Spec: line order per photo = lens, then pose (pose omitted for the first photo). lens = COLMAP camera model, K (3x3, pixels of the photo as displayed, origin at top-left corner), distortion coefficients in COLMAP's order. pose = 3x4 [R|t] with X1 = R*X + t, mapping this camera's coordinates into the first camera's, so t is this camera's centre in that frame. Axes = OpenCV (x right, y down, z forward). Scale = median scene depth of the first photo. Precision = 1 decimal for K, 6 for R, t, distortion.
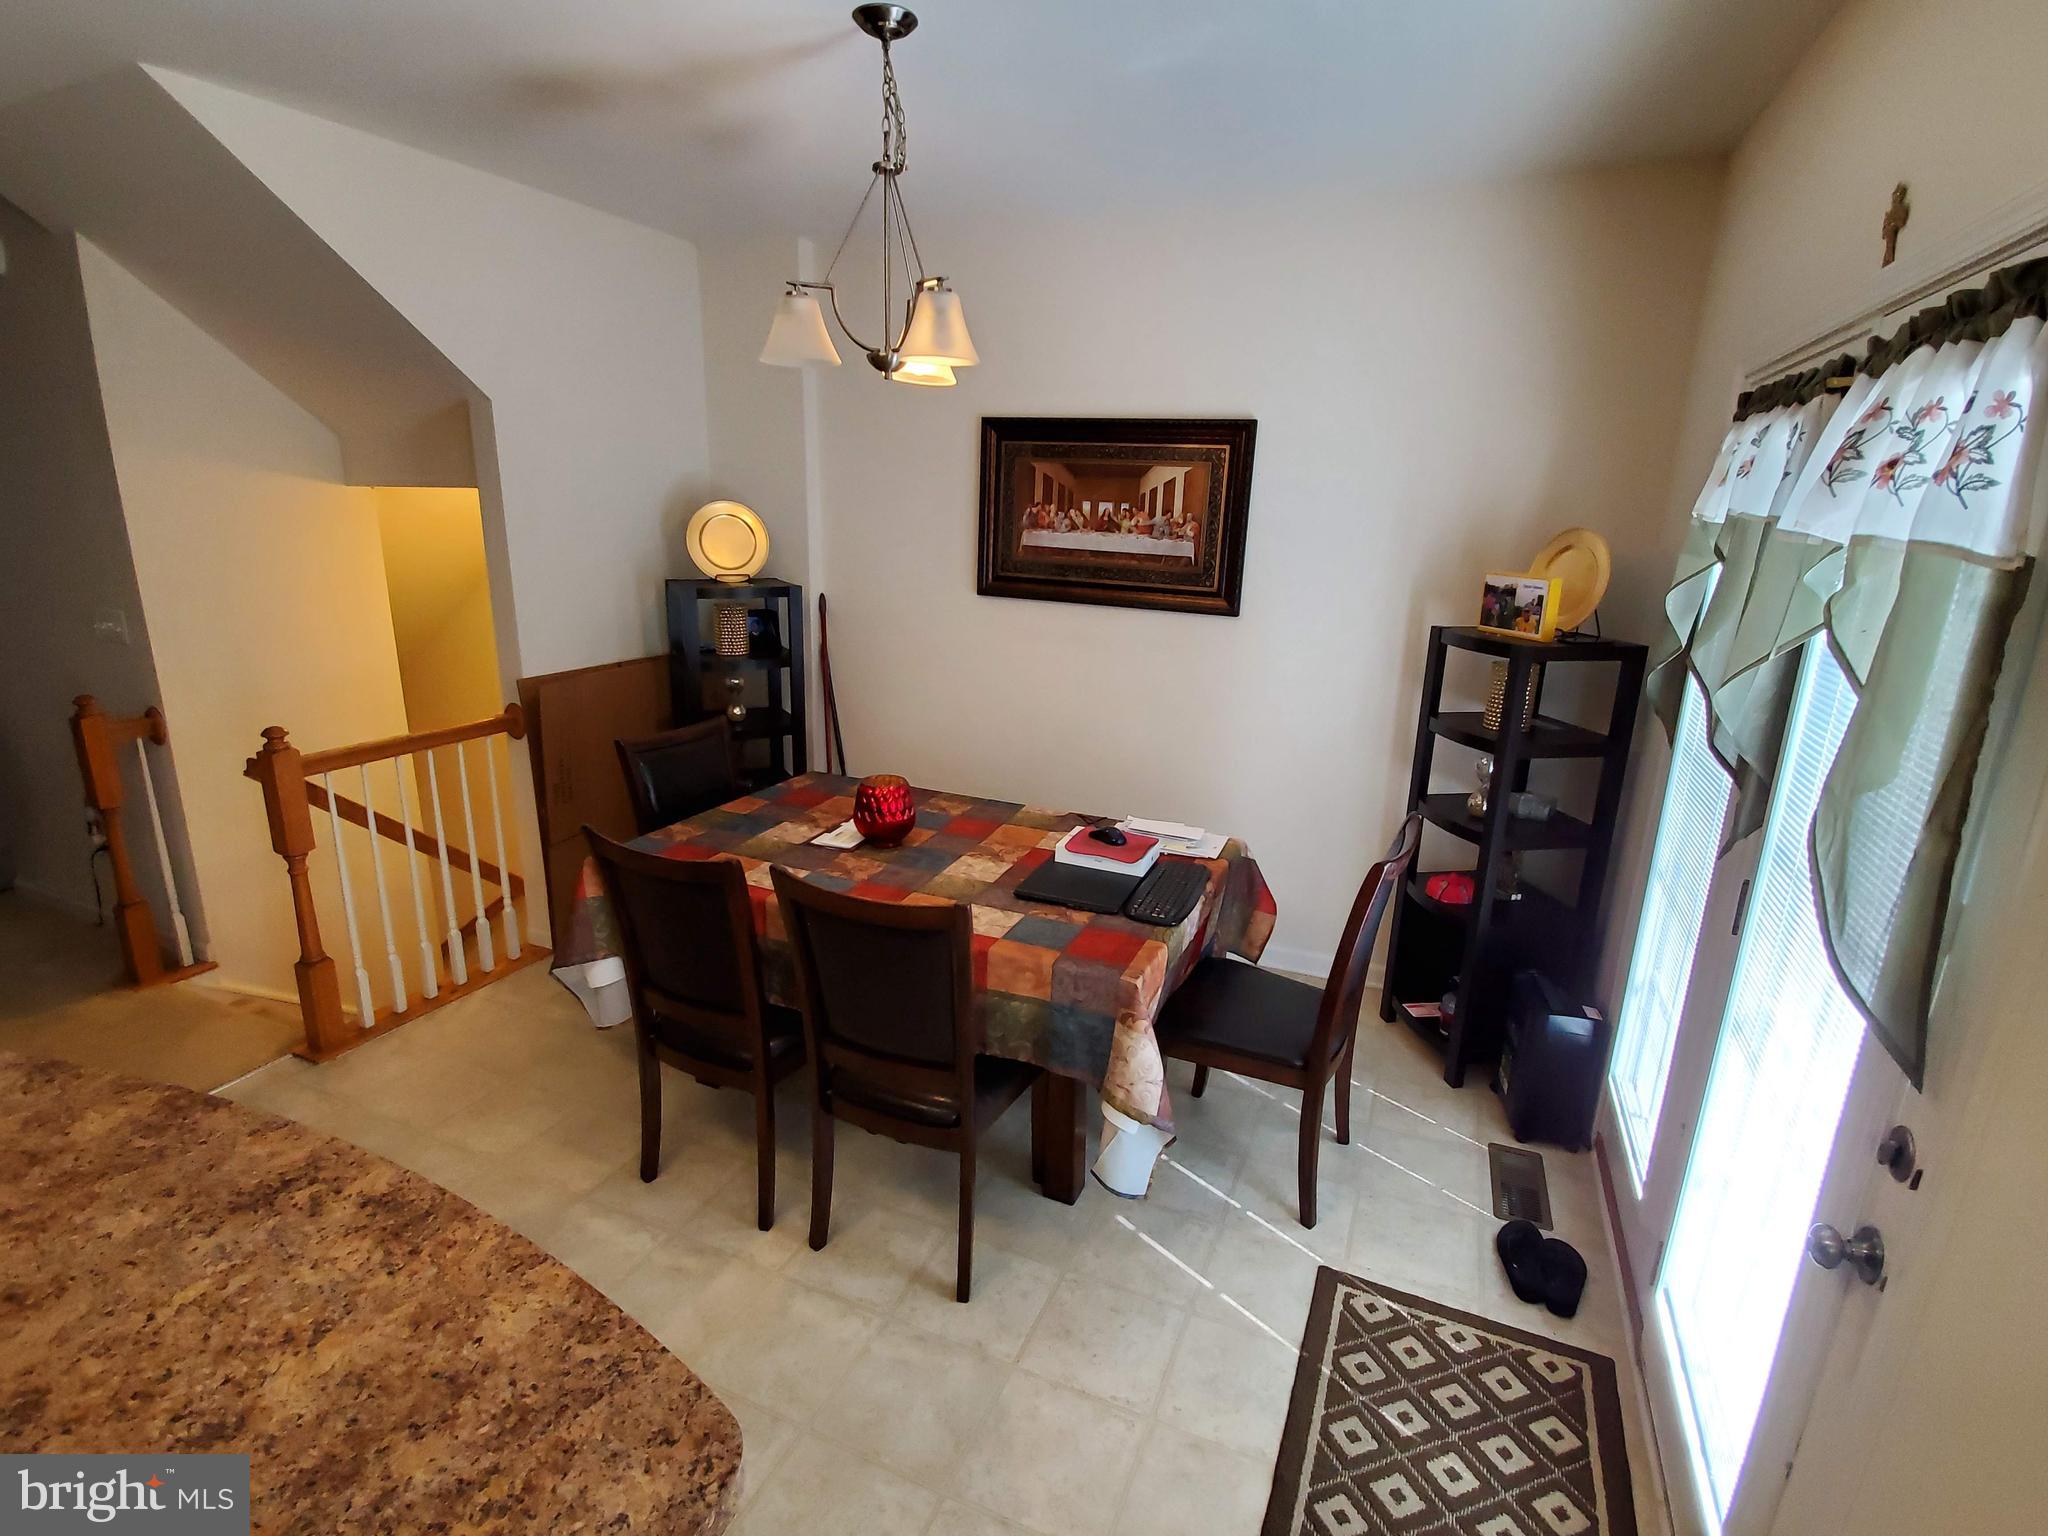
lens RADIAL K [[989.1, 0, 1010.8], [0, 989.1, 778.6], [0, 0, 1]] dist [0.000903, -0.009174]
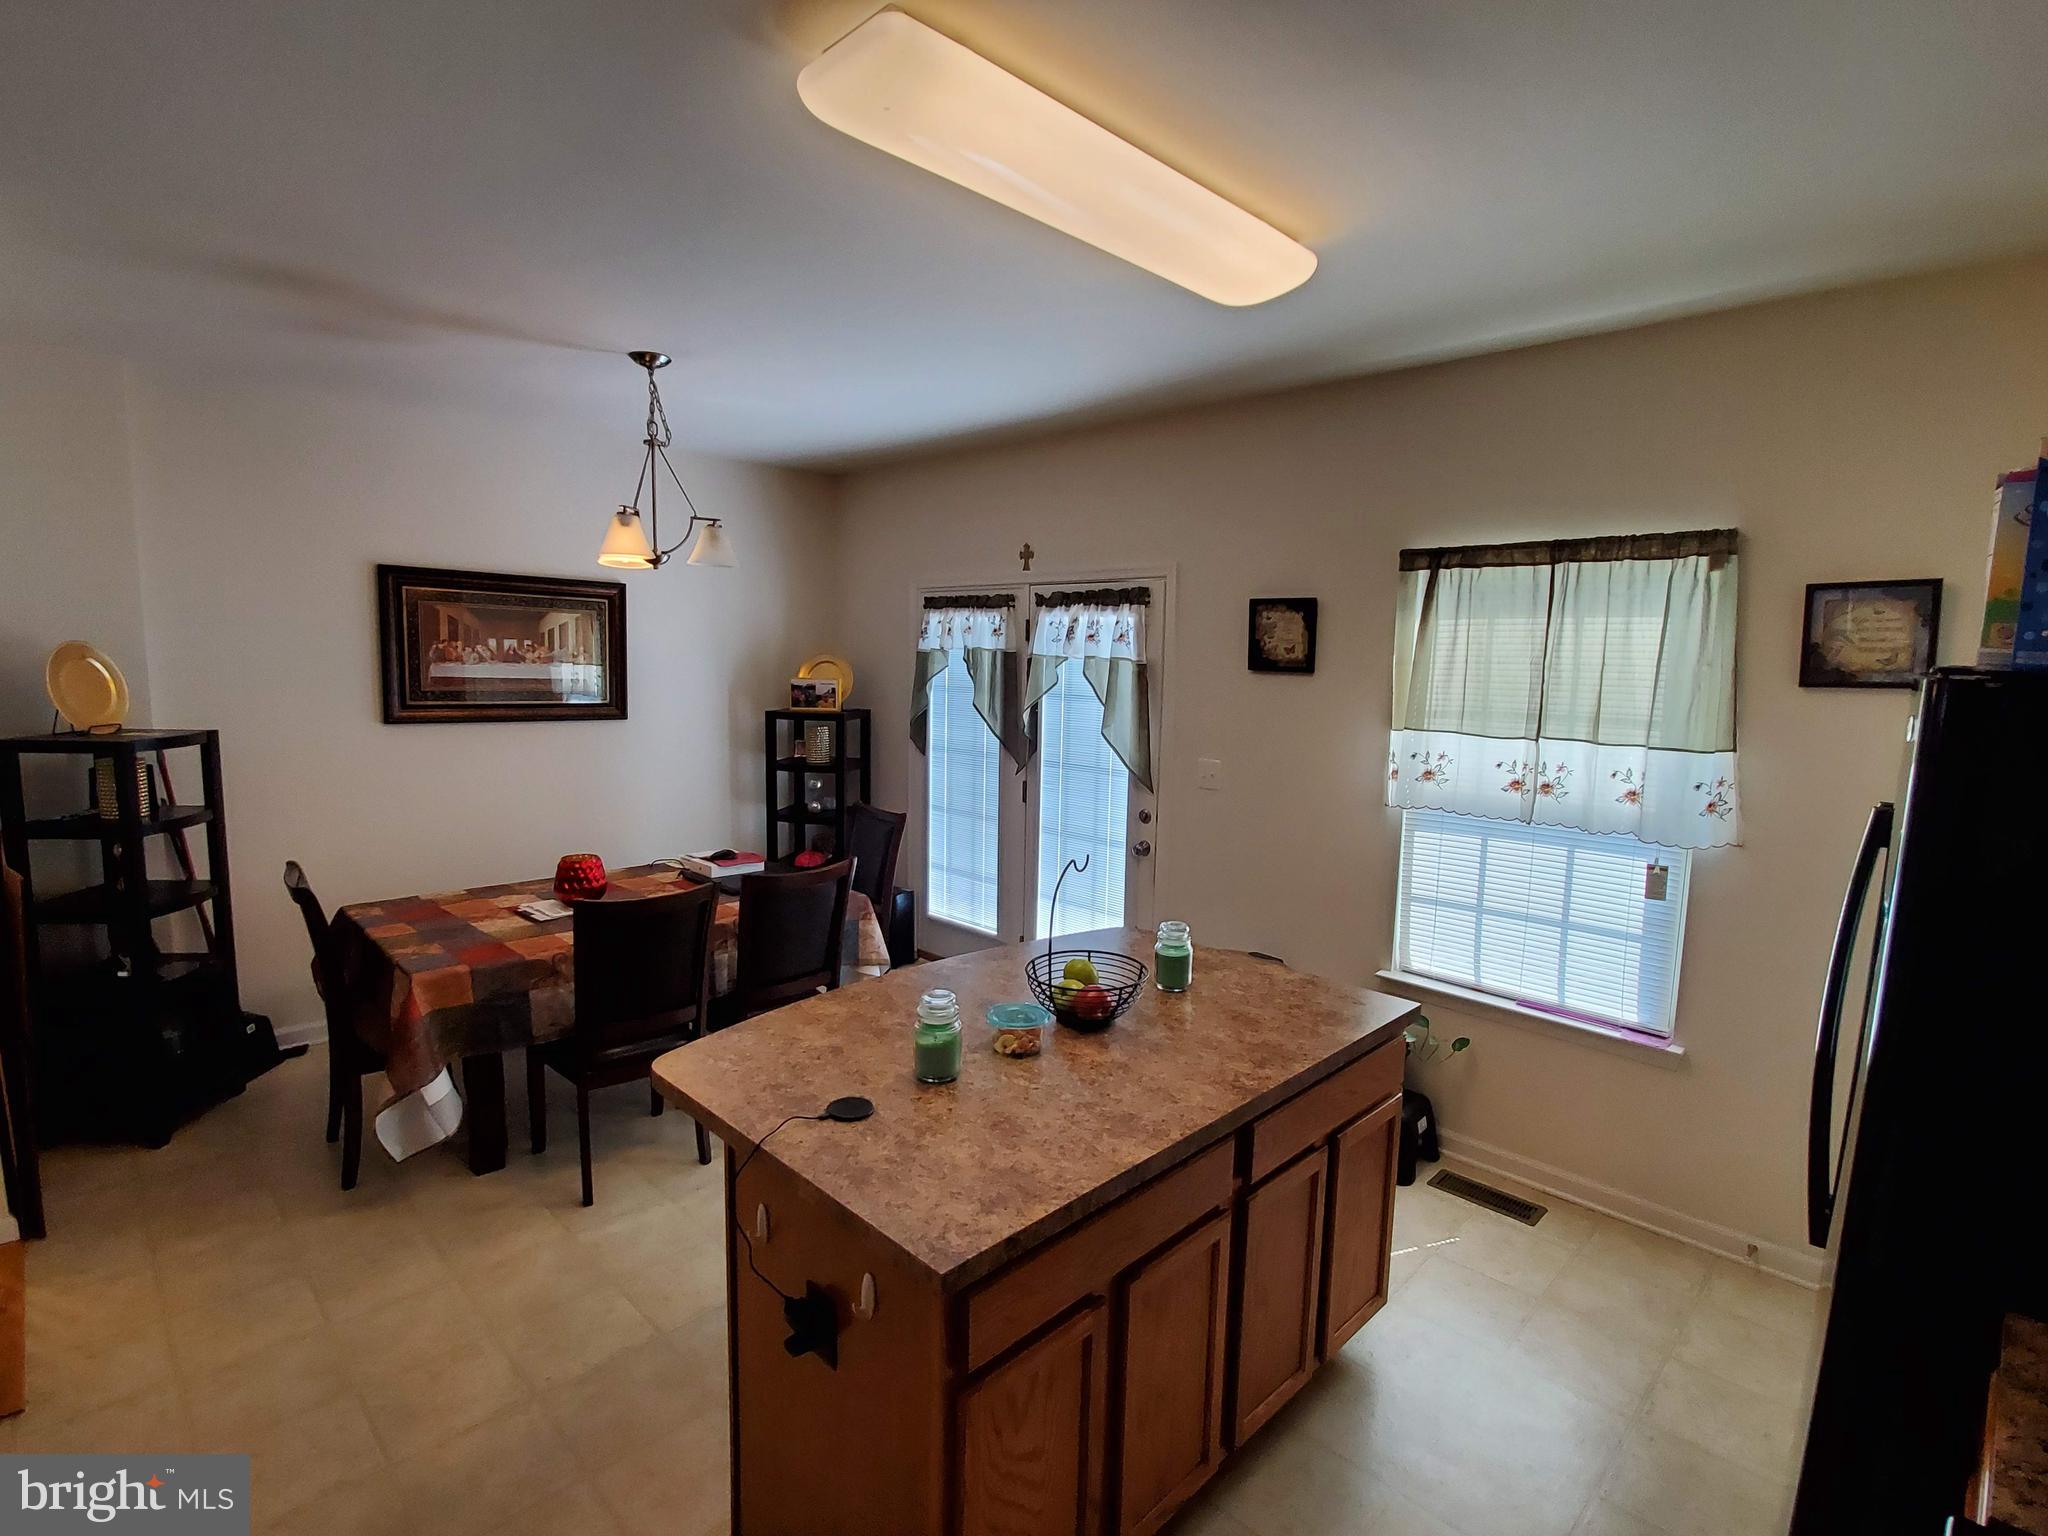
lens RADIAL K [[989.1, 0, 1022.4], [0, 989.1, 776.8], [0, 0, 1]] dist [0.000903, -0.009174]
pose [[0.359788, -0.128957, 0.924079, -0.912273], [0.245544, 0.968578, 0.039565, -0.002355], [-0.900145, 0.212667, 0.380147, -0.021028]]
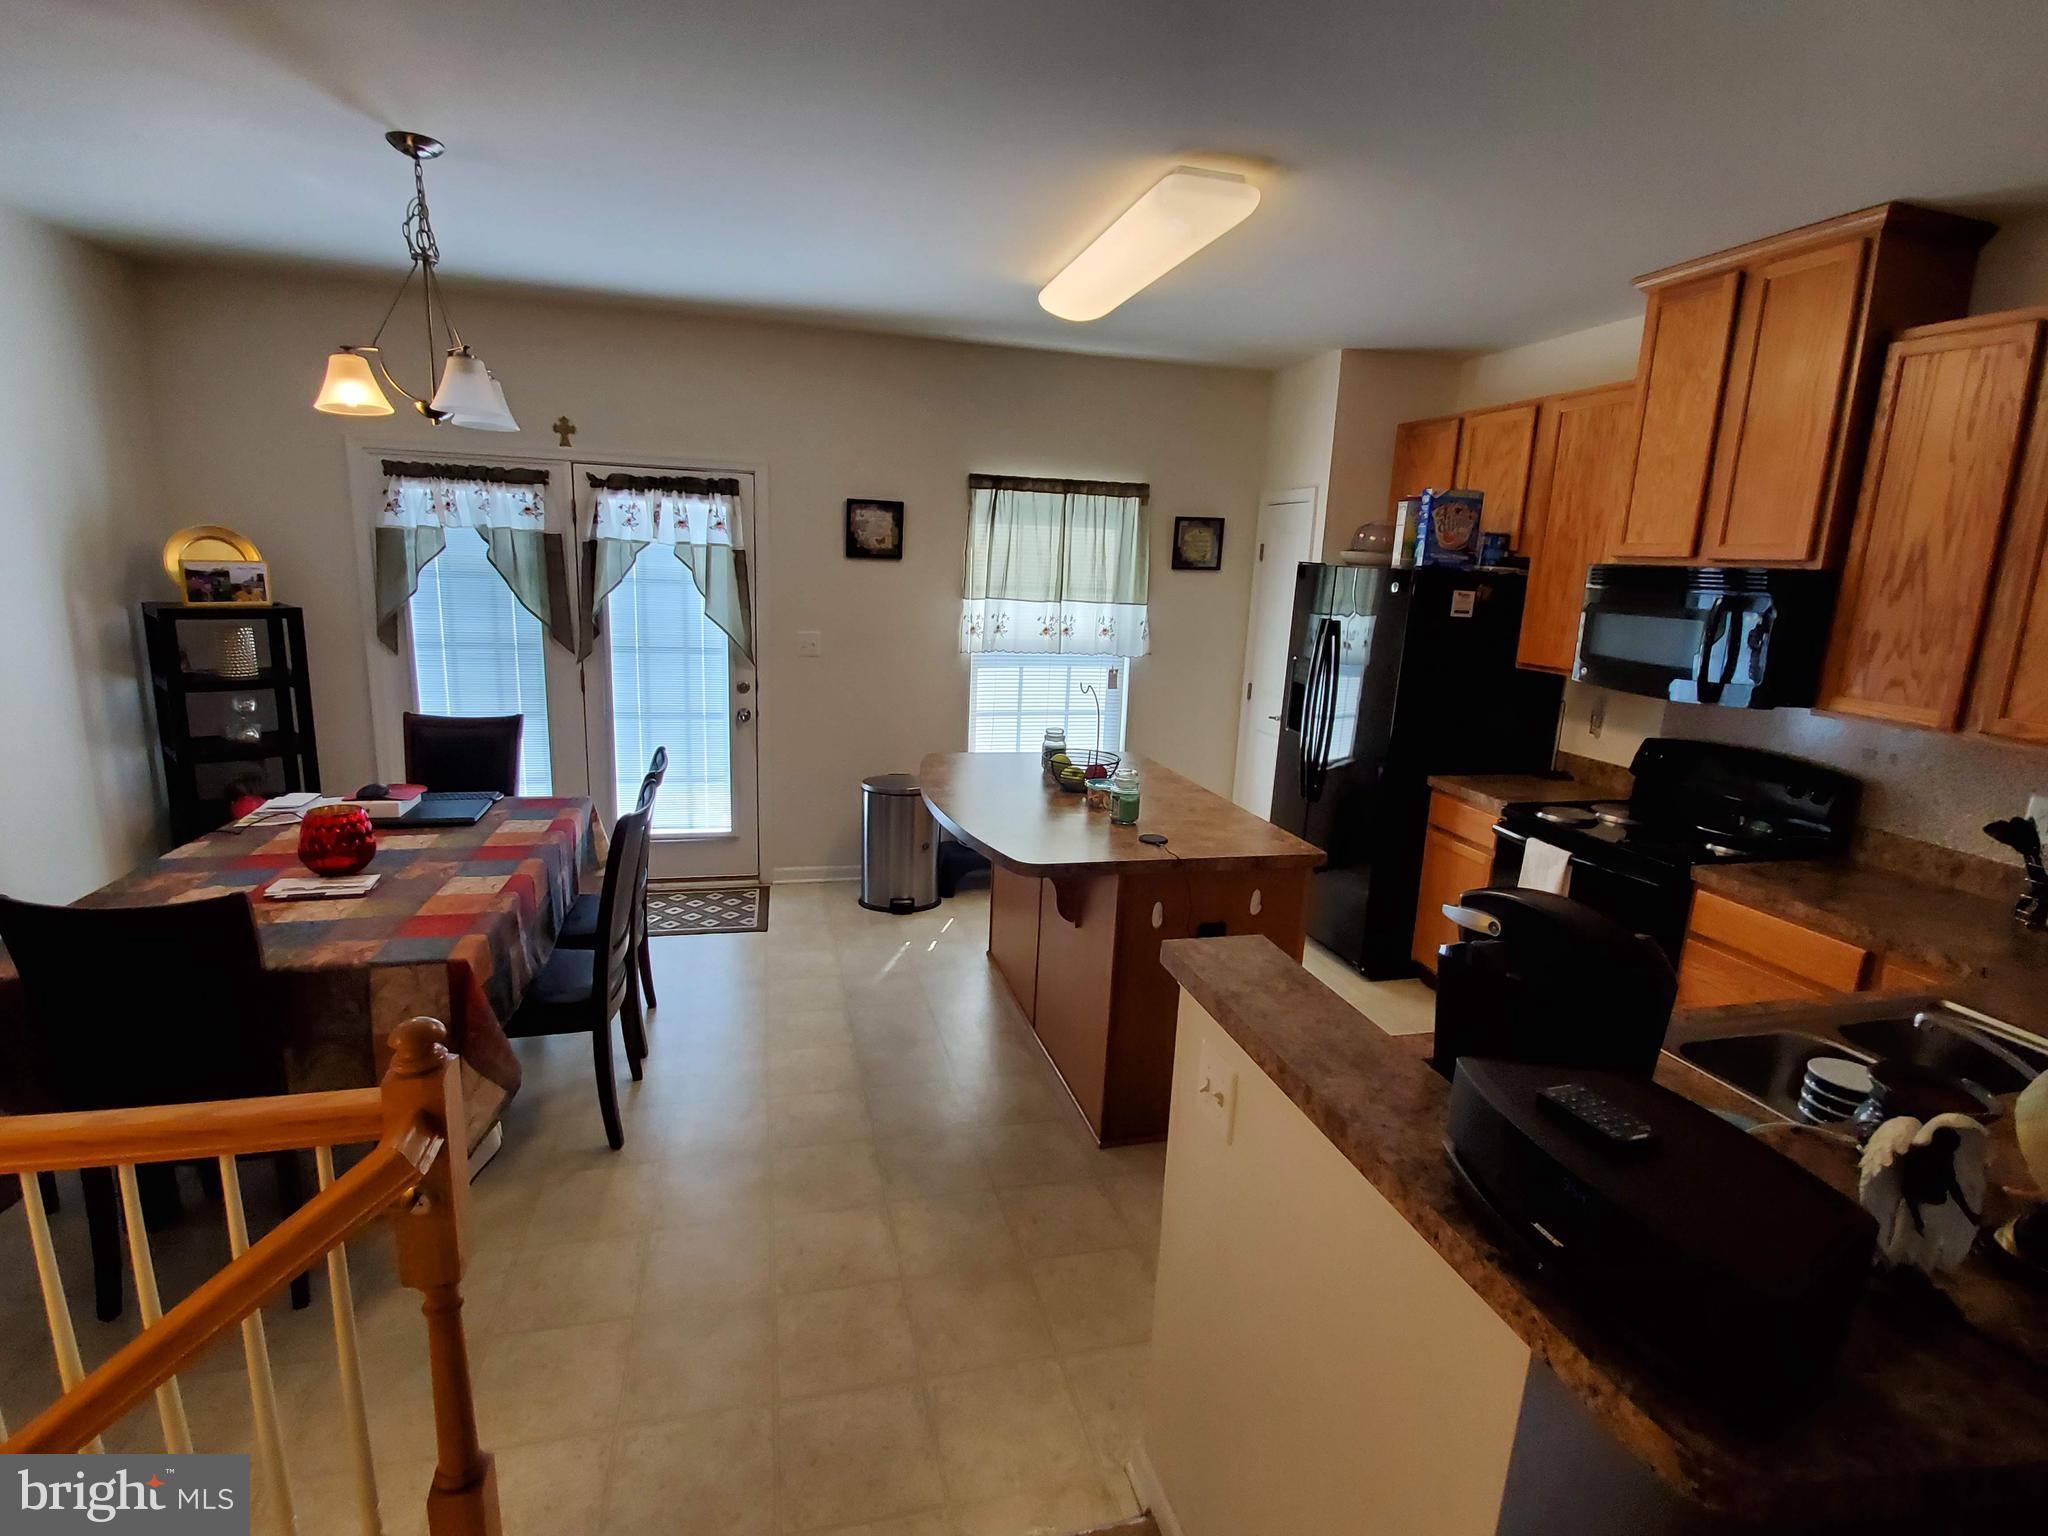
lens RADIAL K [[989.1, 0, 1020.1], [0, 989.1, 776.5], [0, 0, 1]] dist [0.000903, -0.009174]
pose [[-0.620892, -0.210171, 0.755196, -1.067045], [0.166395, 0.906099, 0.388970, -0.269069], [-0.766032, 0.367170, -0.527618, 0.939471]]
